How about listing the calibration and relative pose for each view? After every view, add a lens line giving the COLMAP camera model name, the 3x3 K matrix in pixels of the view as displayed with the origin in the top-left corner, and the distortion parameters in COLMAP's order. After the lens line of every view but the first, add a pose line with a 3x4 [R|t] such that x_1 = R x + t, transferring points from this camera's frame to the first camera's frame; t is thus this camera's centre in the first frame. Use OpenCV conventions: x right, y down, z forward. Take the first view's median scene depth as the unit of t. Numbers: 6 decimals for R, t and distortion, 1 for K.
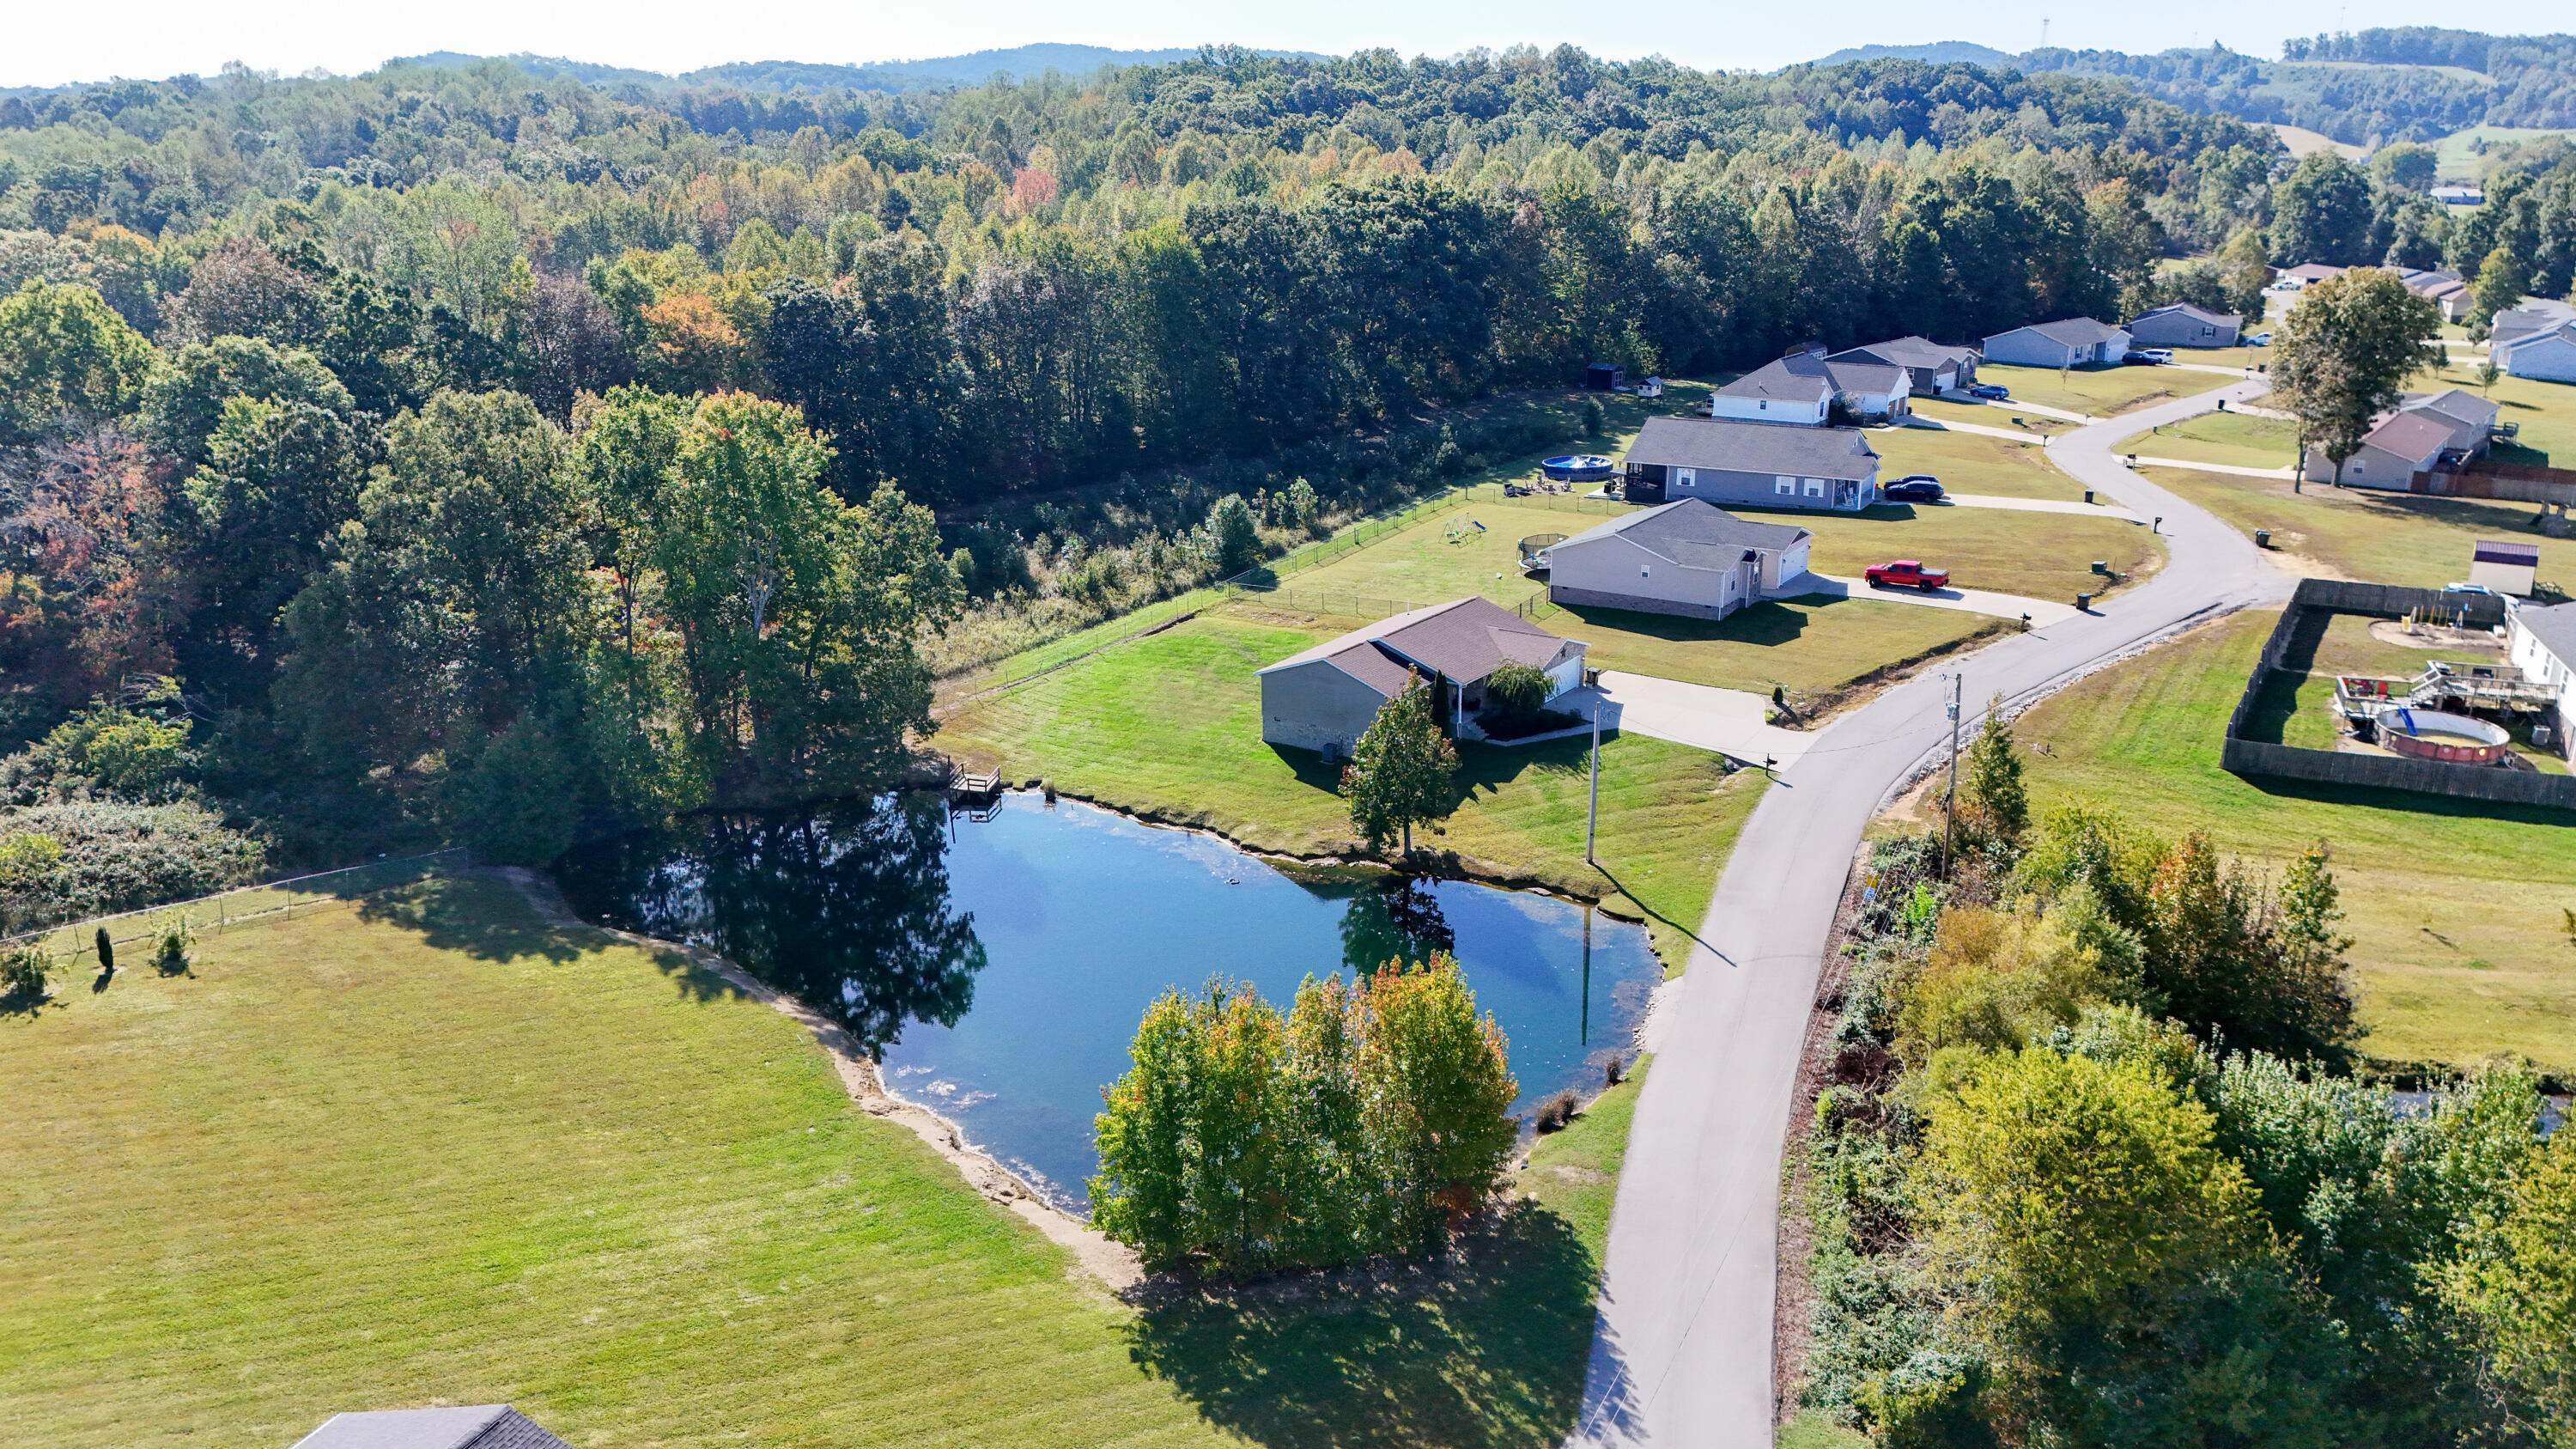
lens RADIAL K [[1879.1, 0, 1275.2], [0, 1879.1, 735.0], [0, 0, 1]] dist [0.072757, -0.087810]
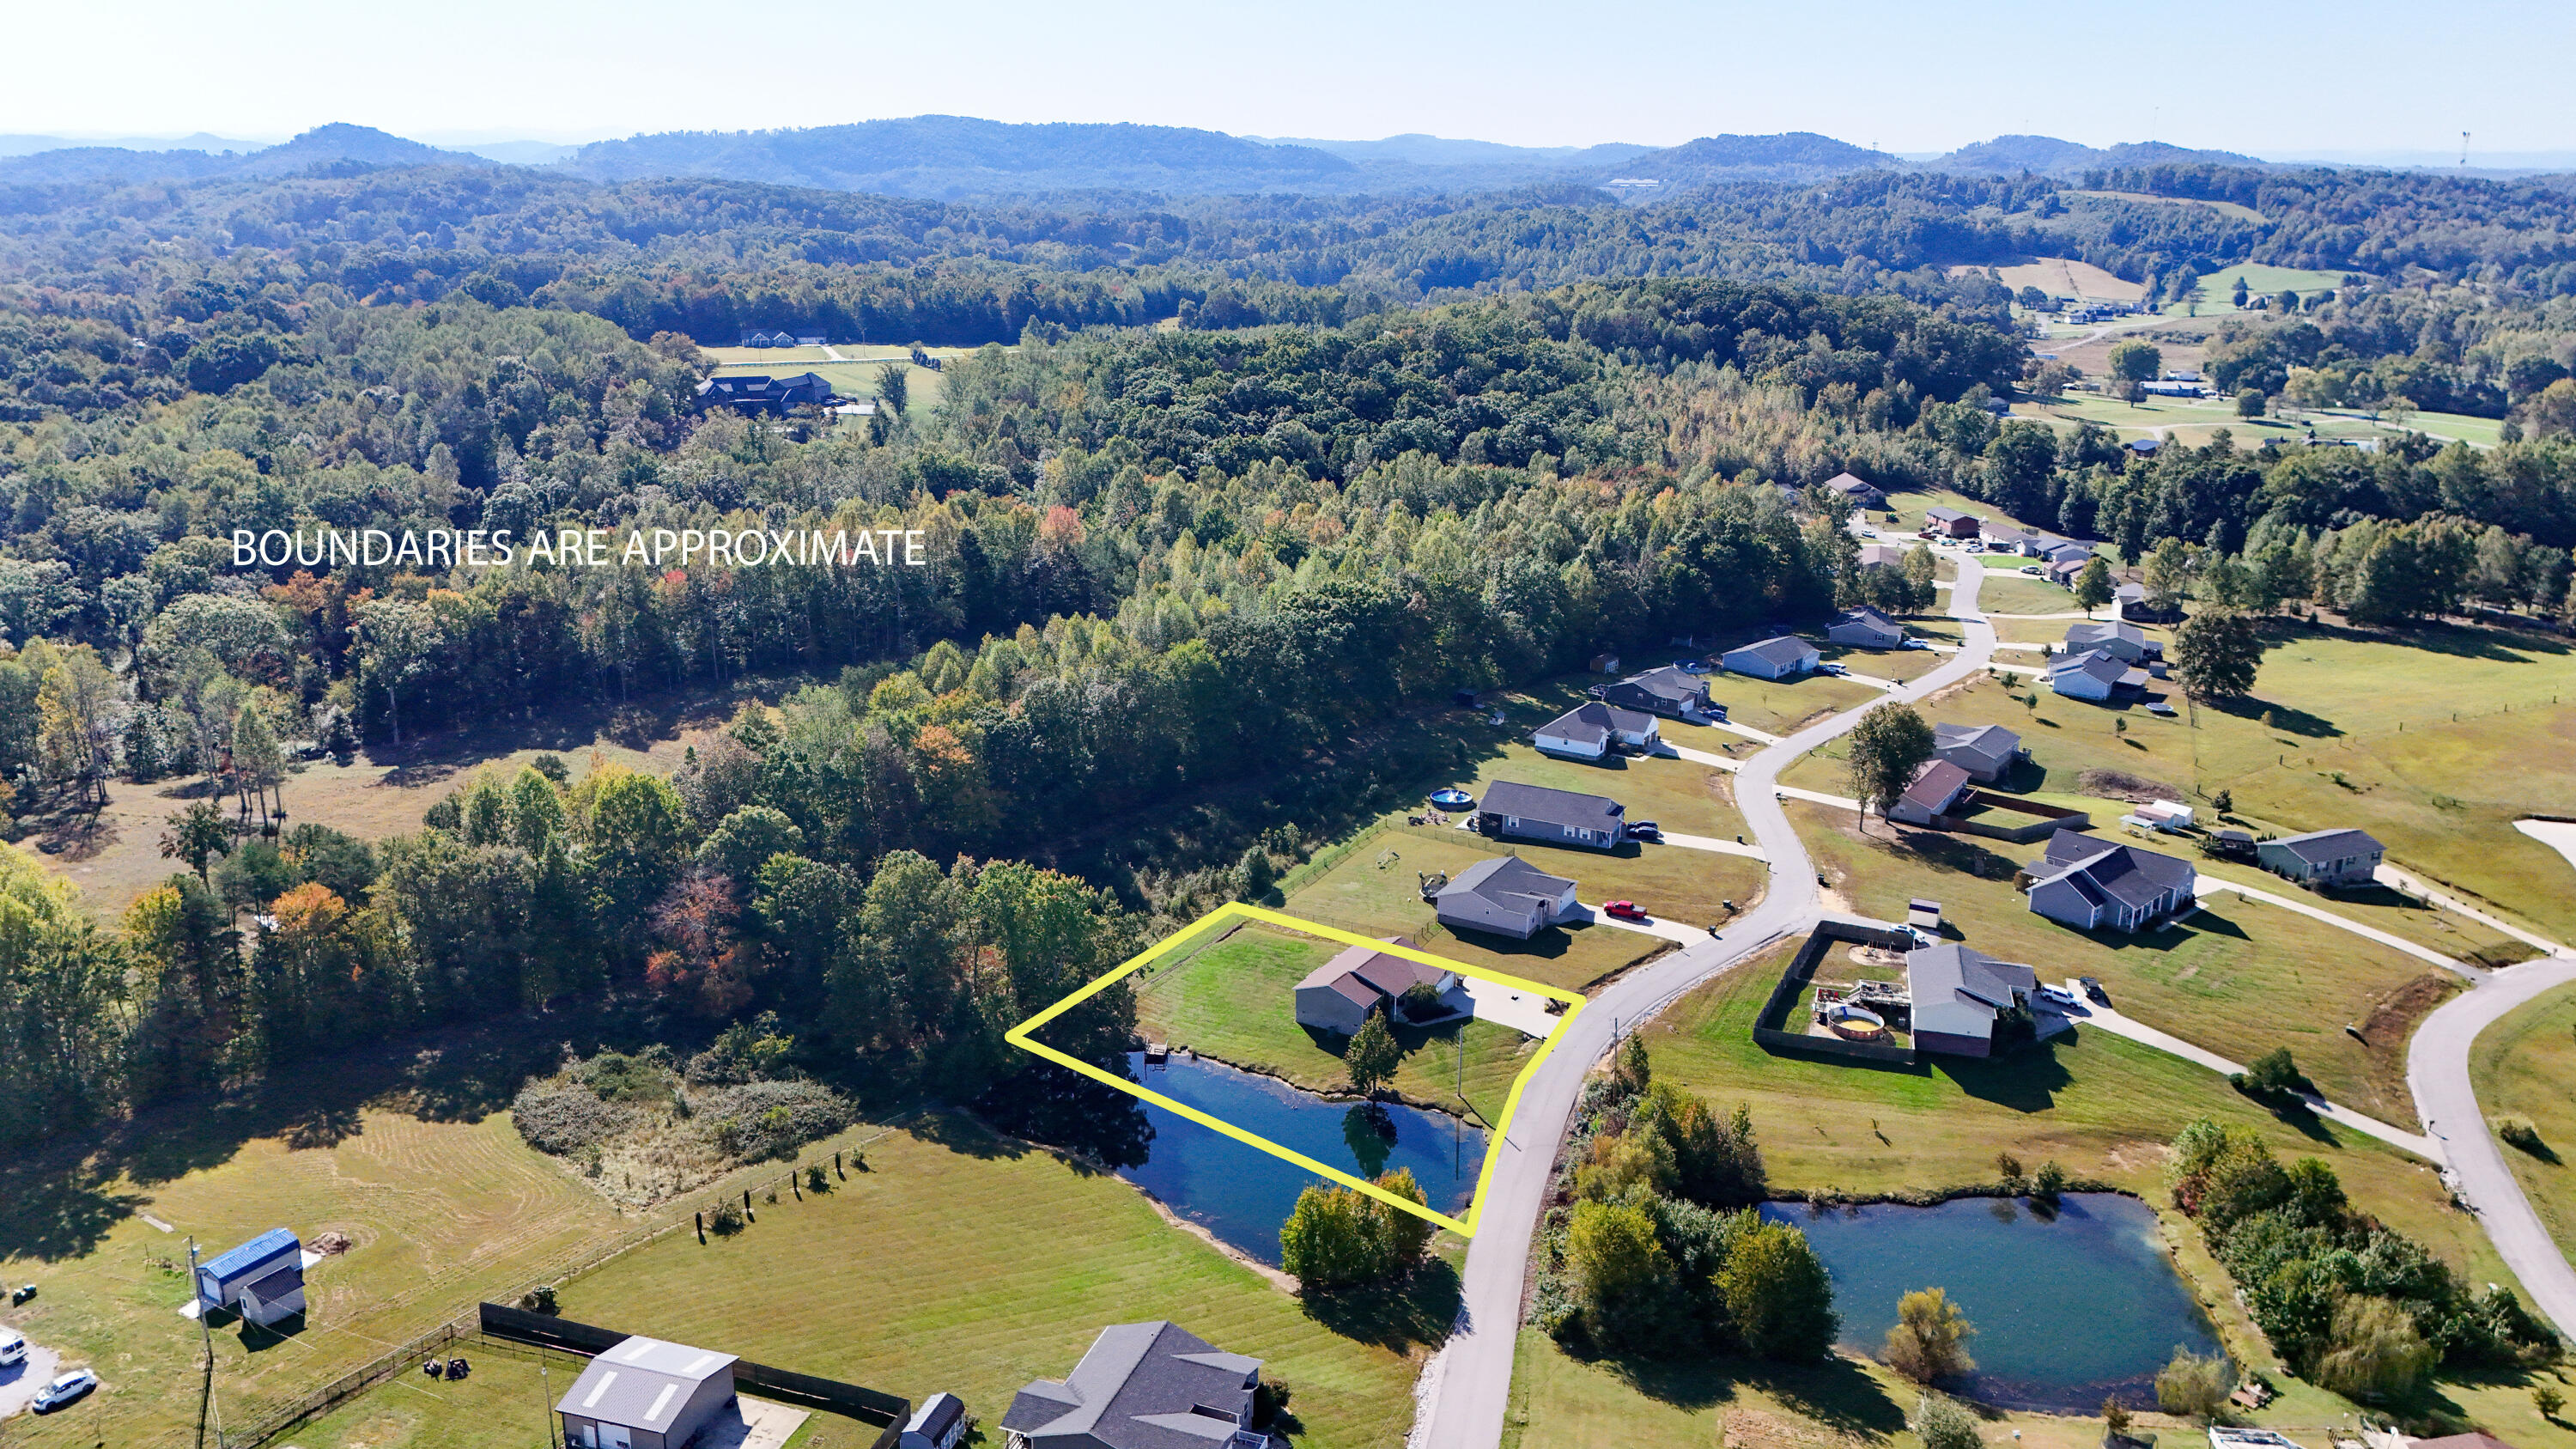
lens RADIAL K [[1879.1, 0, 1266.8], [0, 1879.1, 739.7], [0, 0, 1]] dist [0.072757, -0.087810]
pose [[0.998313, -0.006832, 0.057650, -0.130292], [0.007808, 0.999830, -0.016716, -0.227807], [-0.057526, 0.017138, 0.998197, -0.859327]]
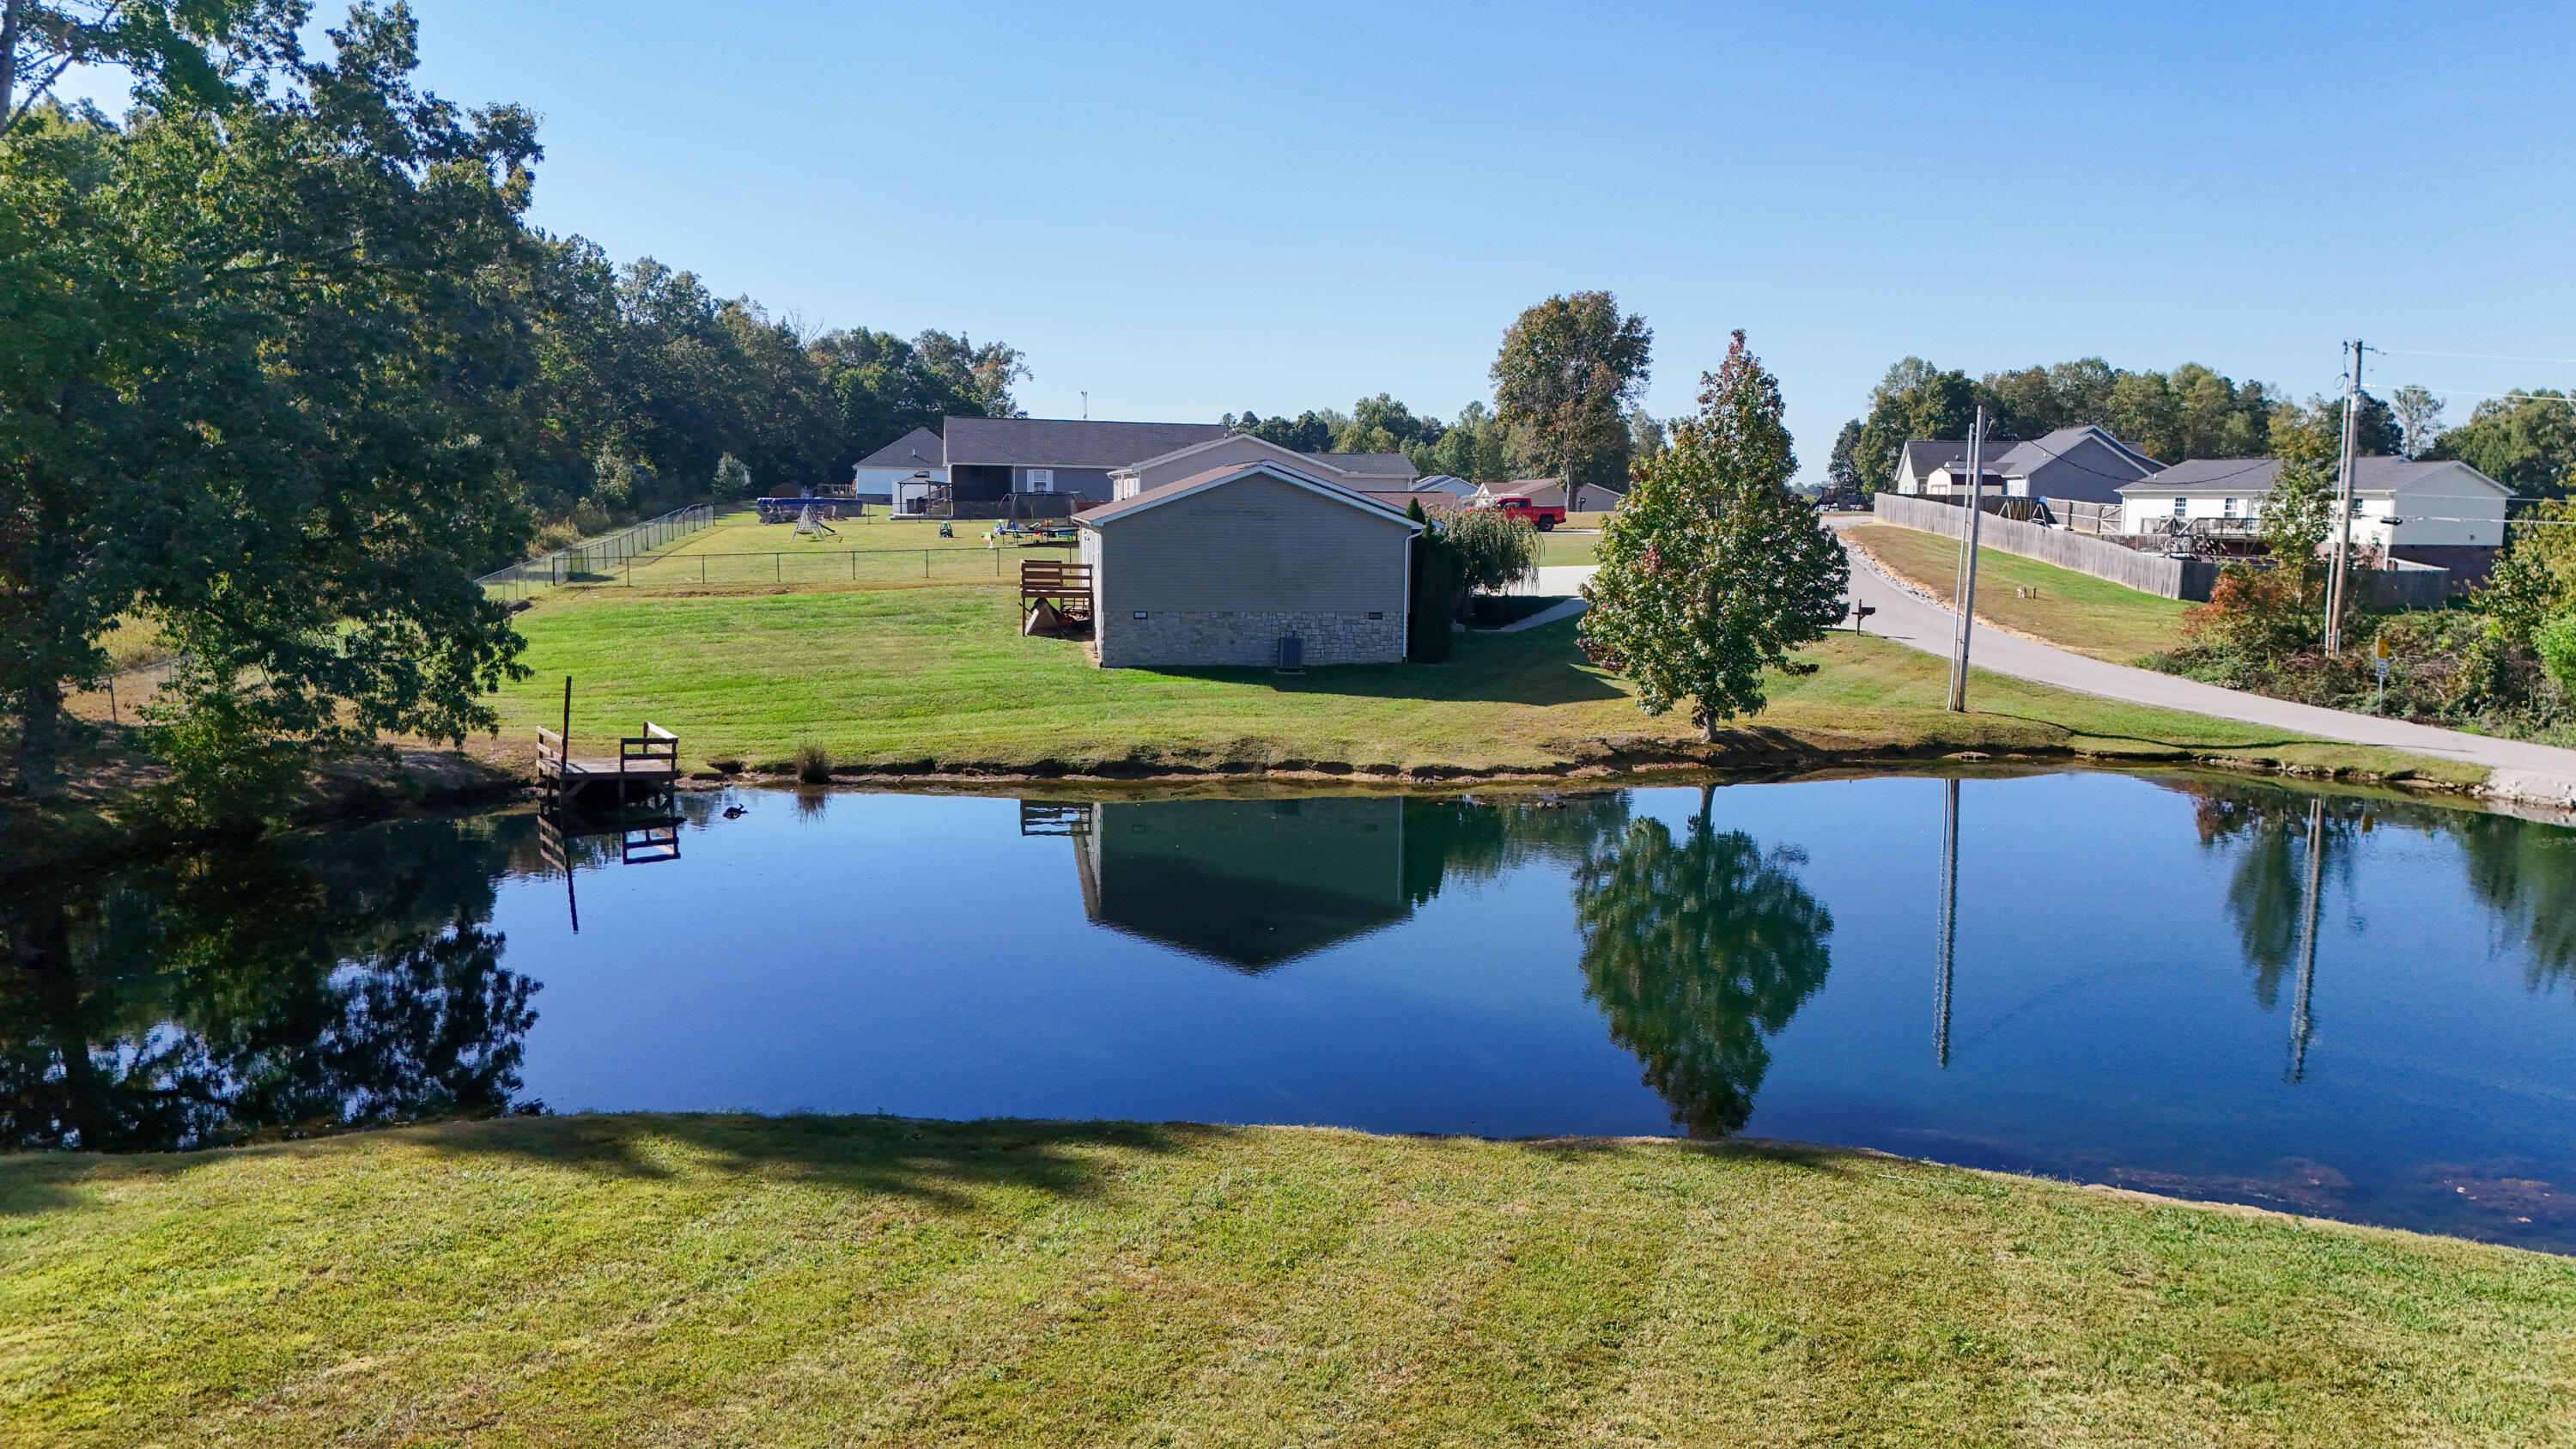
lens RADIAL K [[1879.1, 0, 1296.0], [0, 1879.1, 733.7], [0, 0, 1]] dist [0.072757, -0.087810]
pose [[0.722559, -0.060192, 0.688684, -0.270199], [0.188942, 0.975468, -0.112979, 0.074186], [-0.664988, 0.211755, 0.716206, 0.542141]]
